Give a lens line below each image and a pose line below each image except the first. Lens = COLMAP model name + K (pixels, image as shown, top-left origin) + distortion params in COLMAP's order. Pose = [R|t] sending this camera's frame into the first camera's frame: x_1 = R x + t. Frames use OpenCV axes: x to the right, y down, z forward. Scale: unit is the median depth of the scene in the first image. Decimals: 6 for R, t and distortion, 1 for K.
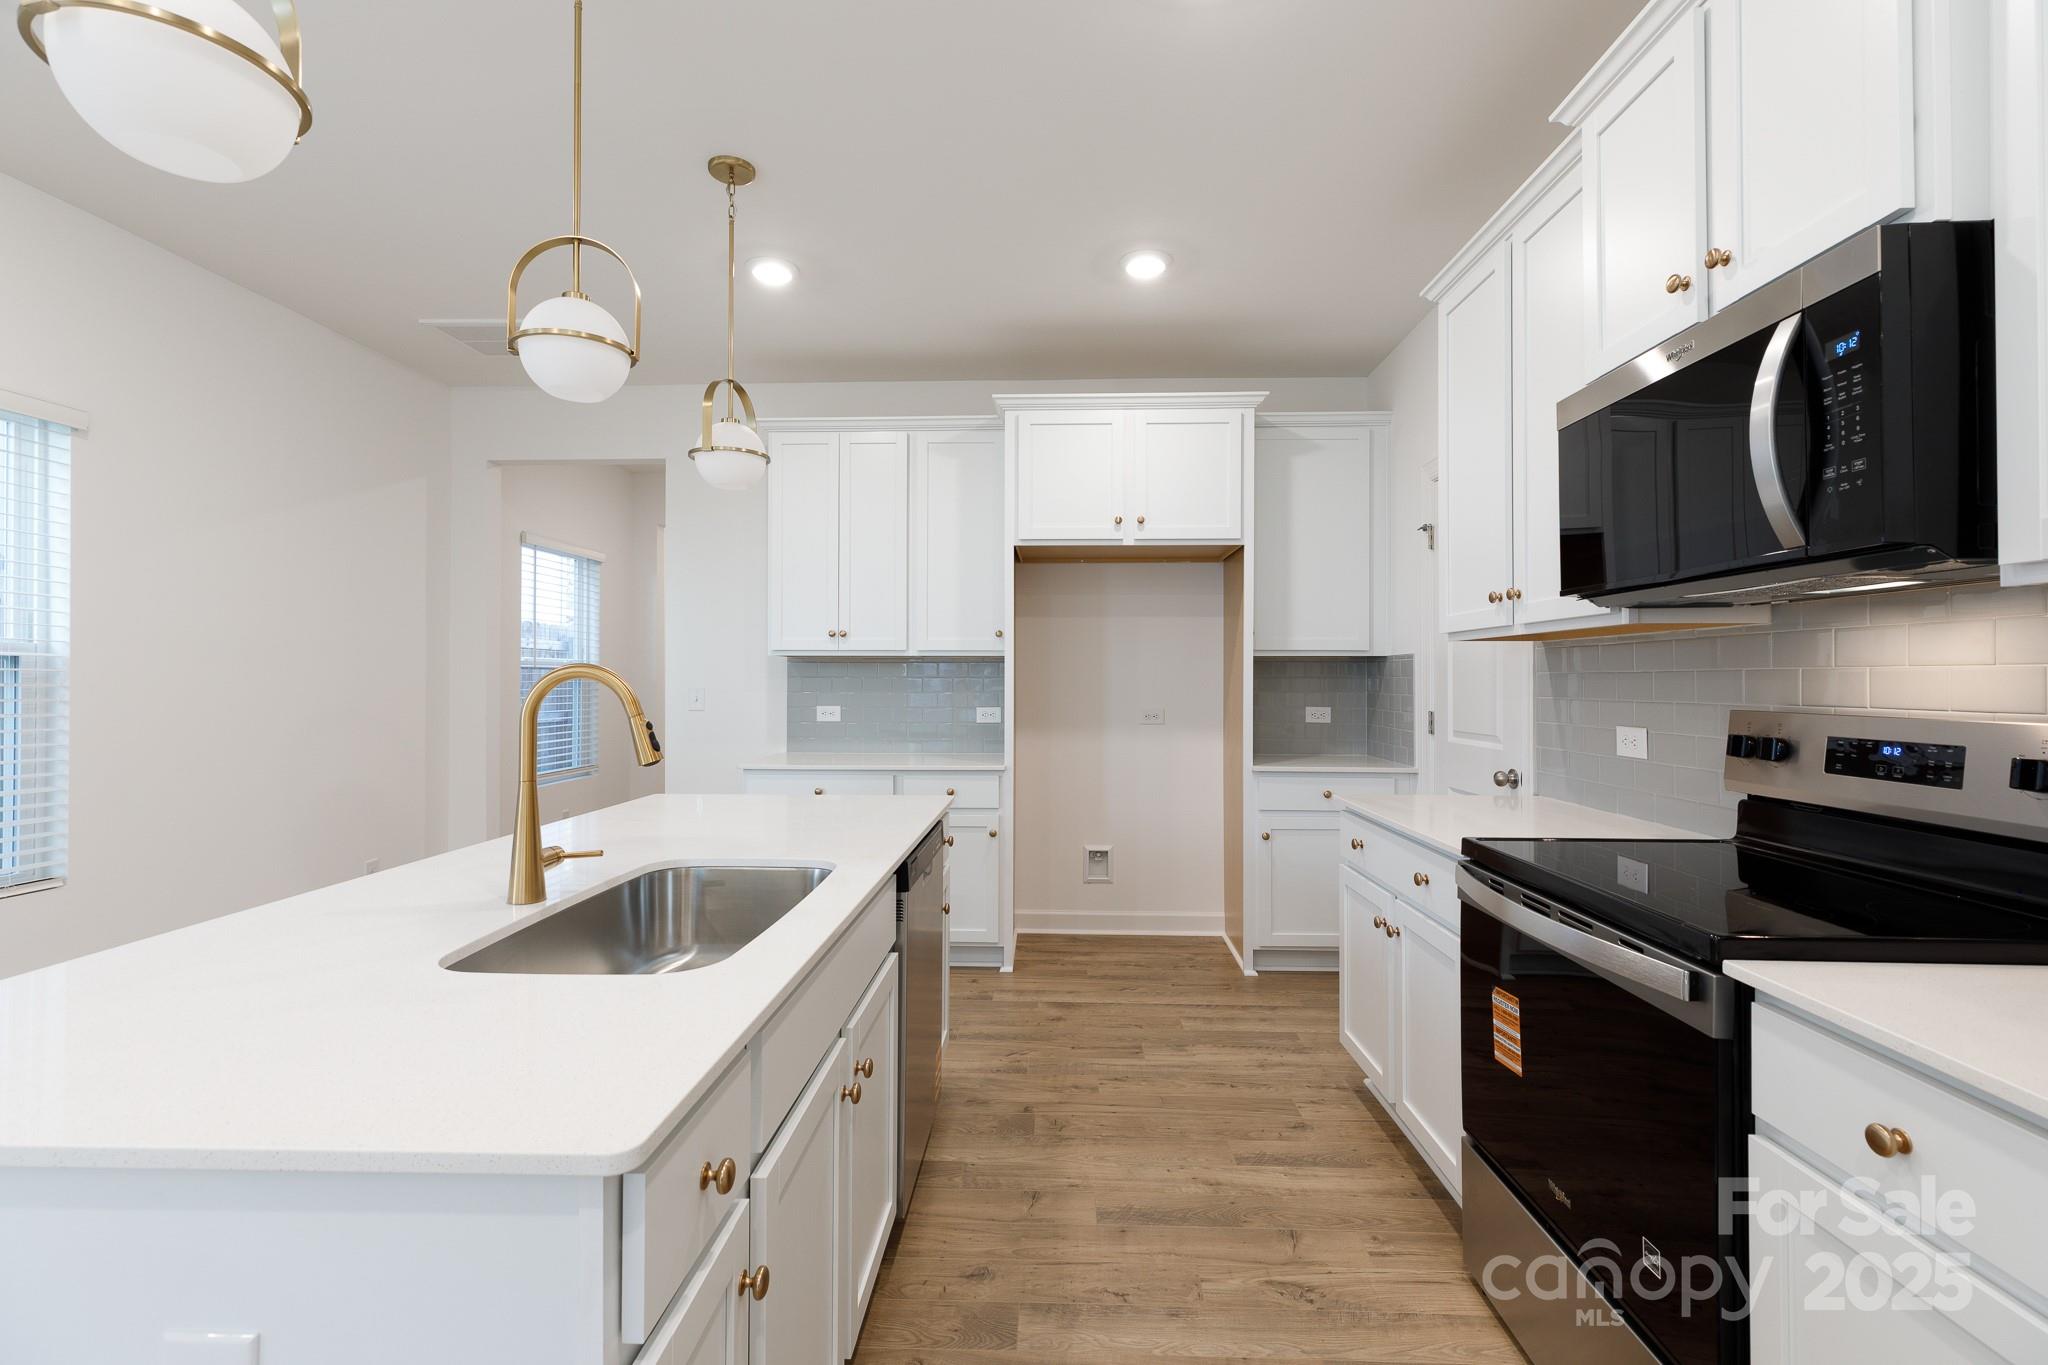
lens RADIAL K [[912.8, 0, 1022.2], [0, 912.8, 672.5], [0, 0, 1]] dist [0.003323, -0.000003]
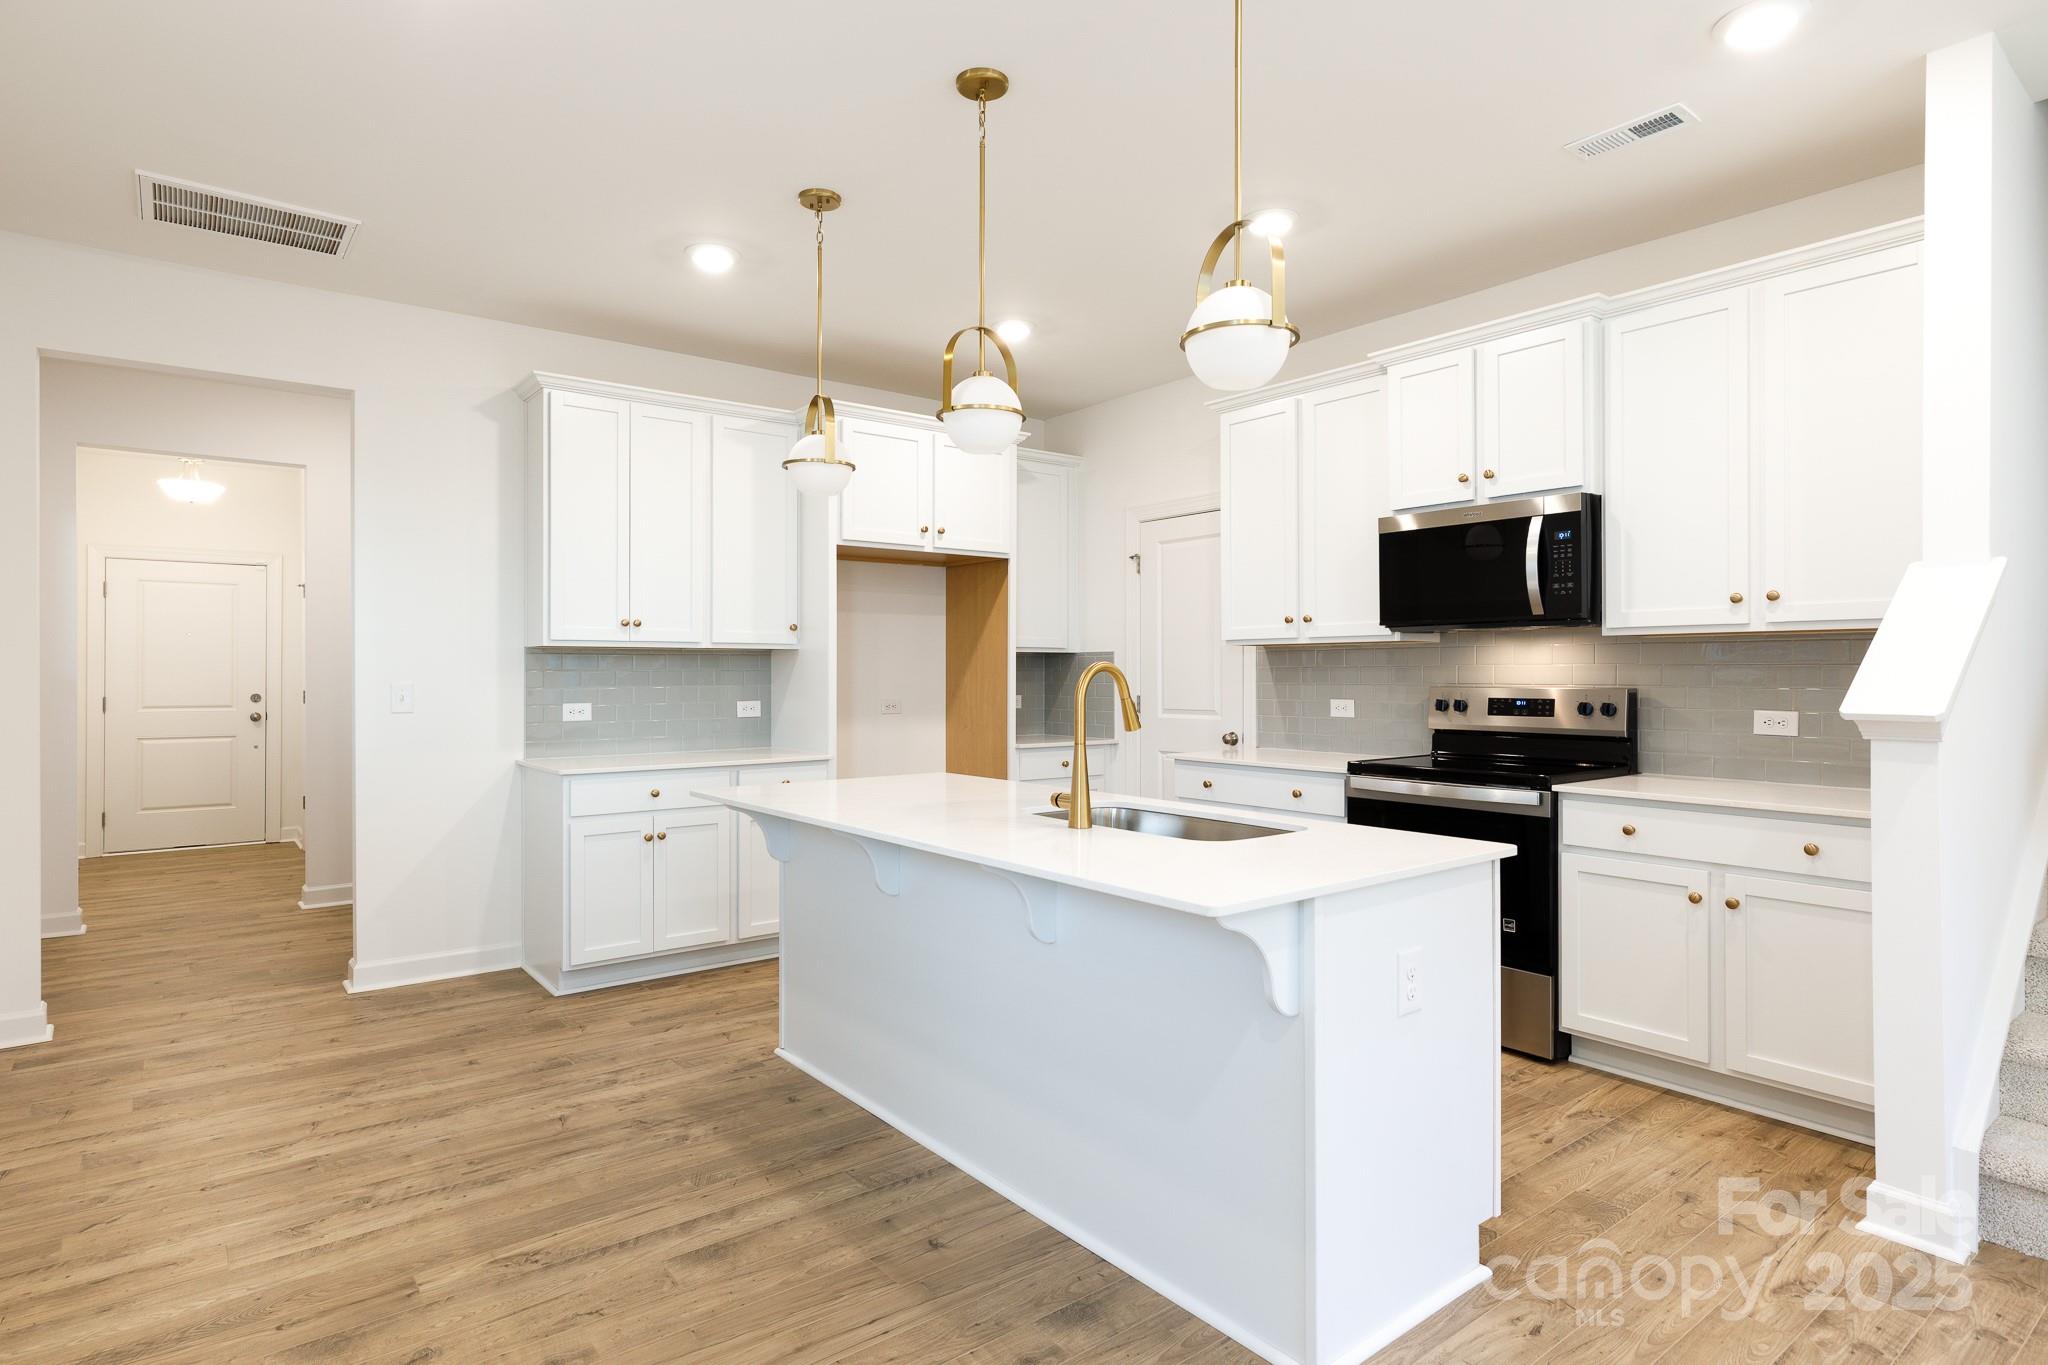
lens RADIAL K [[1093.7, 0, 1021.8], [0, 1093.7, 671.3], [0, 0, 1]] dist [0.000557, 0.001059]
pose [[0.761629, -0.001973, 0.648010, -1.065671], [-0.002240, 0.999981, 0.005677, -0.002049], [-0.648010, -0.005776, 0.761610, -0.151235]]
